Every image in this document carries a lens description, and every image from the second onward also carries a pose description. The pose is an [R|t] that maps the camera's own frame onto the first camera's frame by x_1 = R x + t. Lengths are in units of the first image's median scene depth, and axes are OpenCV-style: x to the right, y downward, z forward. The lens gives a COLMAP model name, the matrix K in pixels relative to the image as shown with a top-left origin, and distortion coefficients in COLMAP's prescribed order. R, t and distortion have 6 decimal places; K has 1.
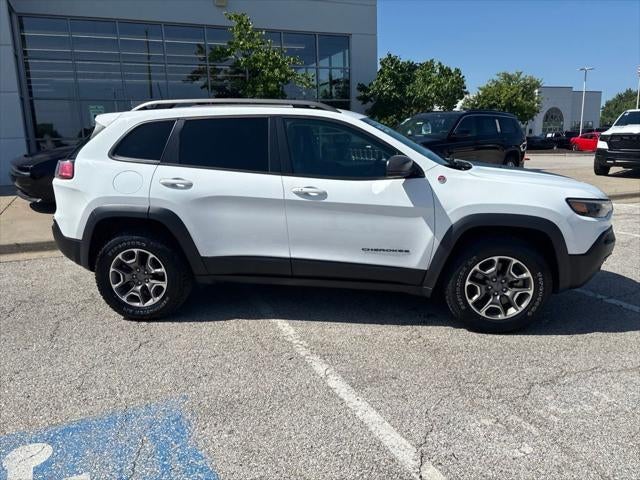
lens RADIAL K [[484.5, 0, 317.9], [0, 484.5, 239.5], [0, 0, 1]] dist [0.056751, -0.073824]
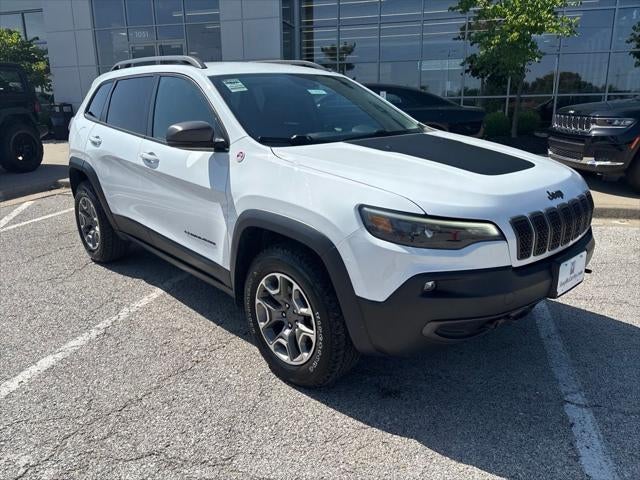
lens RADIAL K [[484.5, 0, 317.9], [0, 484.5, 239.5], [0, 0, 1]] dist [0.056751, -0.073824]
pose [[0.767688, 0.182880, -0.614174, 0.790588], [-0.137658, 0.983102, 0.120669, -0.100199], [0.625864, -0.008090, 0.779890, 0.472961]]
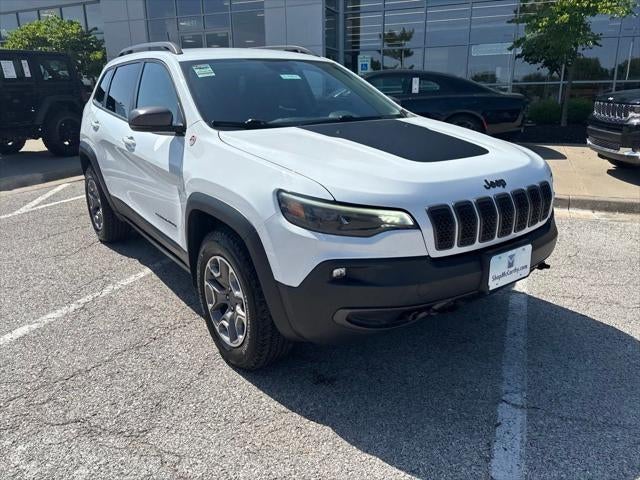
lens RADIAL K [[484.5, 0, 317.9], [0, 484.5, 239.5], [0, 0, 1]] dist [0.056751, -0.073824]
pose [[0.684506, 0.220865, -0.694745, 0.908483], [-0.152592, 0.975299, 0.159713, -0.118666], [0.712858, -0.003312, 0.701300, 0.581517]]
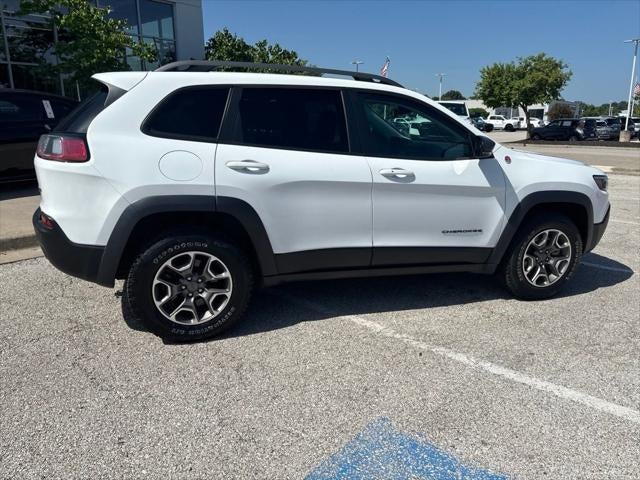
lens RADIAL K [[484.5, 0, 317.9], [0, 484.5, 239.5], [0, 0, 1]] dist [0.056751, -0.073824]
pose [[0.899494, -0.075145, 0.430424, -0.550409], [0.060469, 0.997030, 0.047696, -0.026235], [-0.432729, -0.016875, 0.901366, 0.222280]]
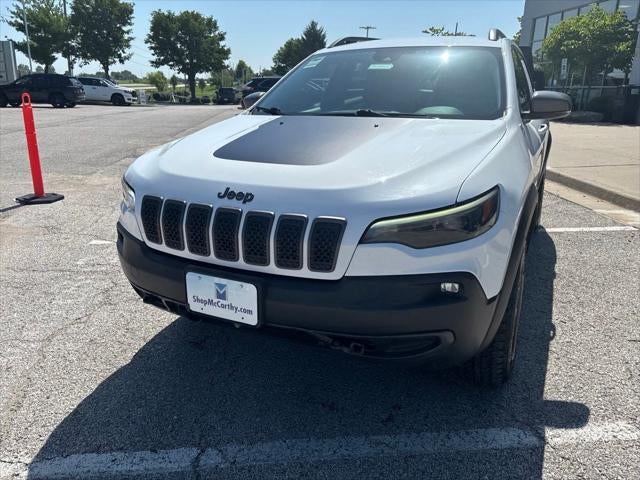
lens RADIAL K [[486.8, 0, 318.4], [0, 486.8, 228.8], [0, 0, 1]] dist [0.056327, -0.070326]
pose [[-0.327123, 0.278775, -0.902926, 1.050303], [-0.197757, 0.914144, 0.353884, -0.280665], [0.924058, 0.294323, -0.243908, 1.354111]]
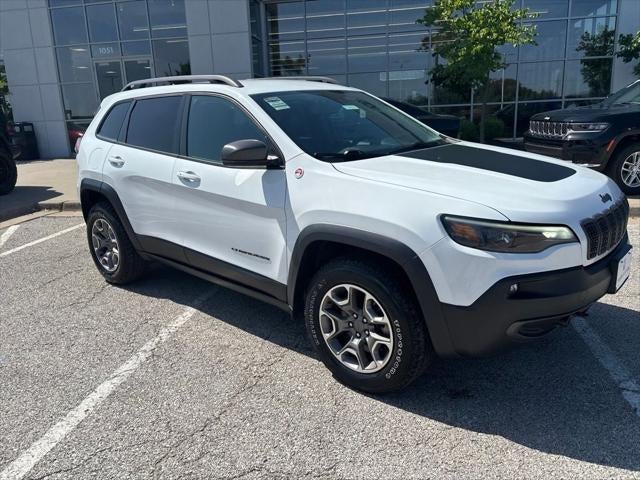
lens RADIAL K [[484.5, 0, 317.9], [0, 484.5, 239.5], [0, 0, 1]] dist [0.056751, -0.073824]
pose [[0.824199, 0.132510, -0.550578, 0.682323], [-0.098952, 0.990980, 0.090376, -0.087532], [0.557588, -0.020007, 0.829877, 0.366620]]
